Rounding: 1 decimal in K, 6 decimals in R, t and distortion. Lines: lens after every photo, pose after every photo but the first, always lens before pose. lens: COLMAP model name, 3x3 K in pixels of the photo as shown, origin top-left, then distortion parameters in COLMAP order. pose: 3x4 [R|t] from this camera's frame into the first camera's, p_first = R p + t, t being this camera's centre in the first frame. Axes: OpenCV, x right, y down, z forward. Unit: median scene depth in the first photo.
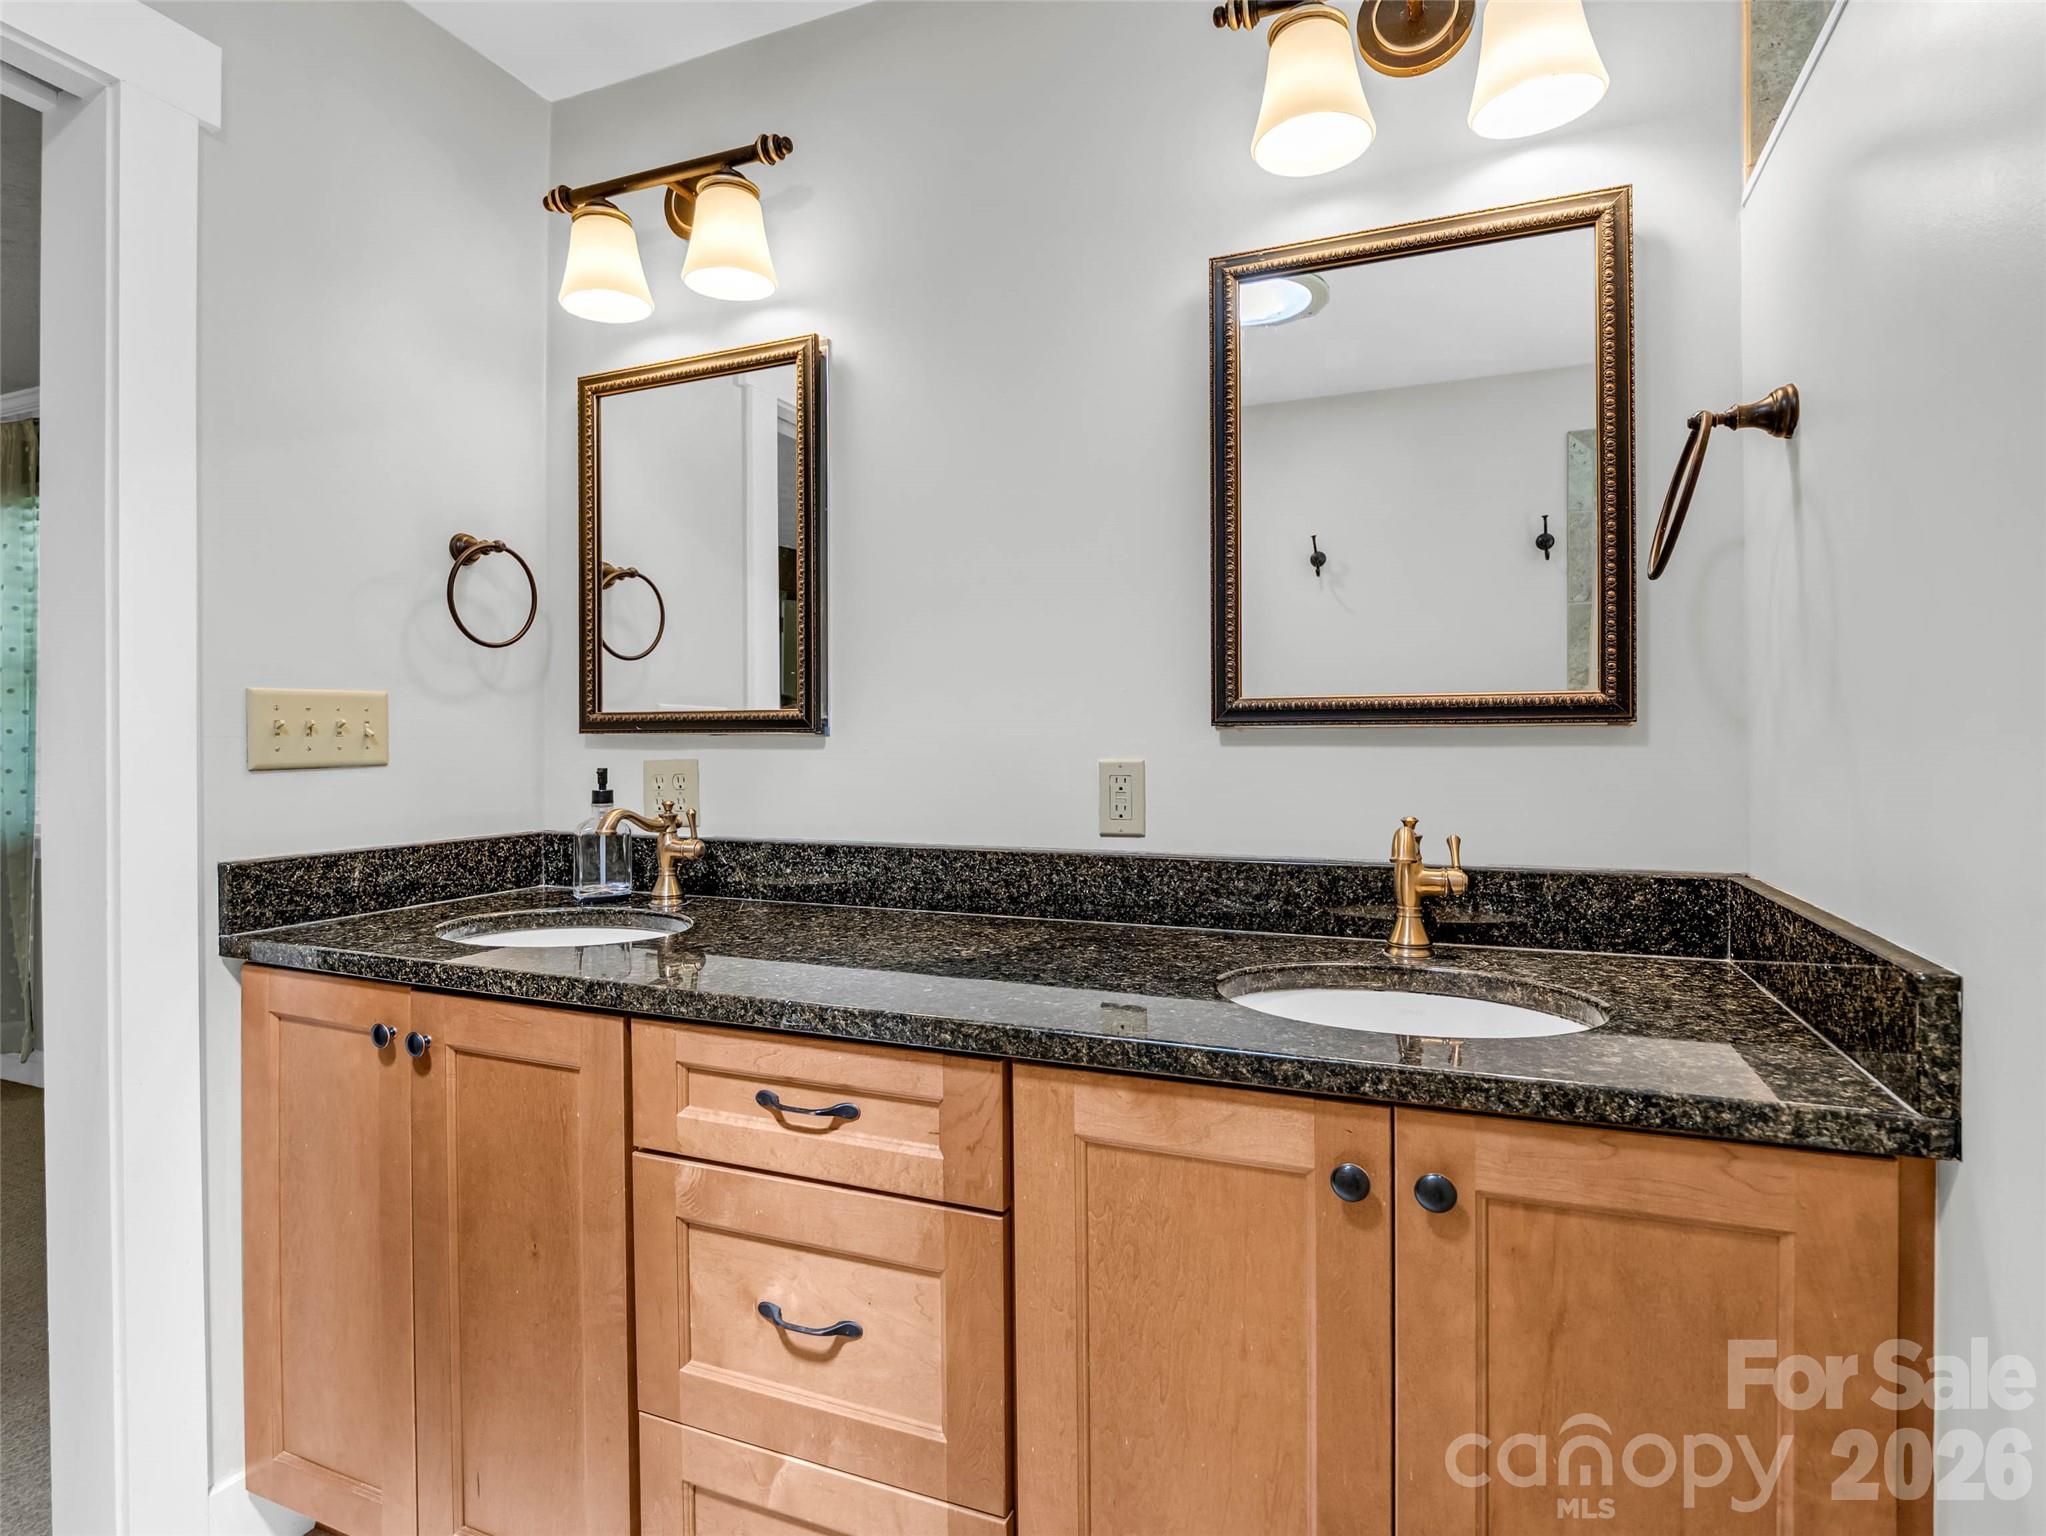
lens RADIAL K [[1040.5, 0, 1029.8], [0, 1040.5, 754.3], [0, 0, 1]] dist [-0.000848, -0.010681]
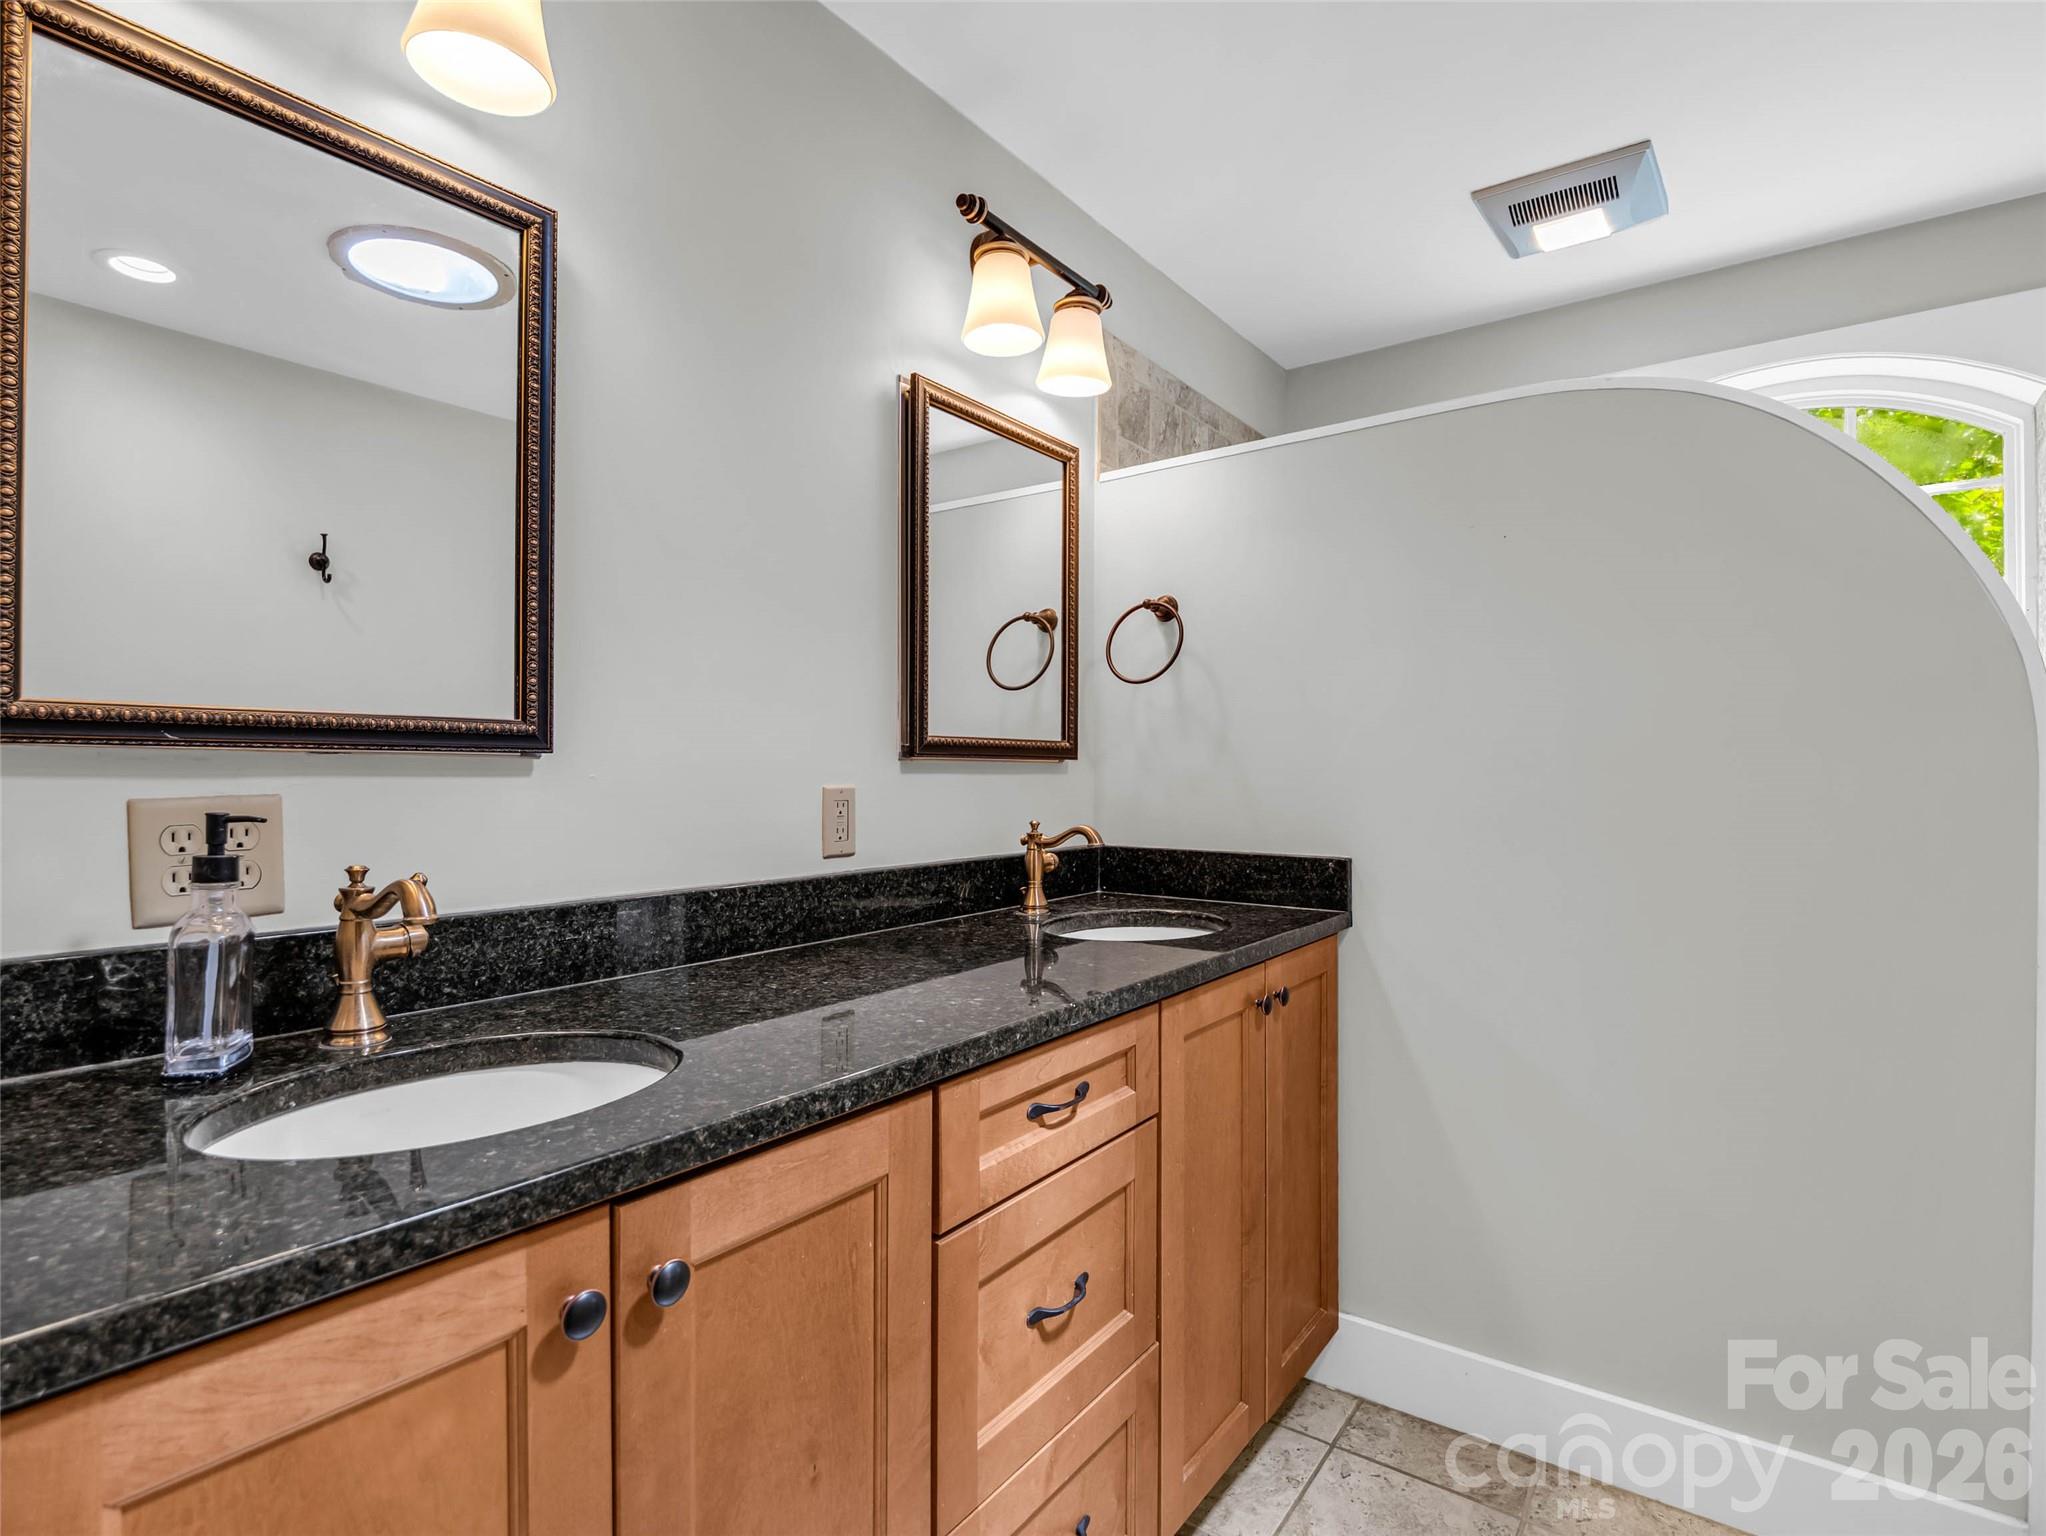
lens RADIAL K [[1040.5, 0, 1029.8], [0, 1040.5, 754.3], [0, 0, 1]] dist [-0.000848, -0.010681]
pose [[0.242057, 0.019034, 0.970075, -0.926764], [0.011458, 0.999682, -0.022474, -0.001847], [-0.970194, 0.016555, 0.241762, 0.544350]]
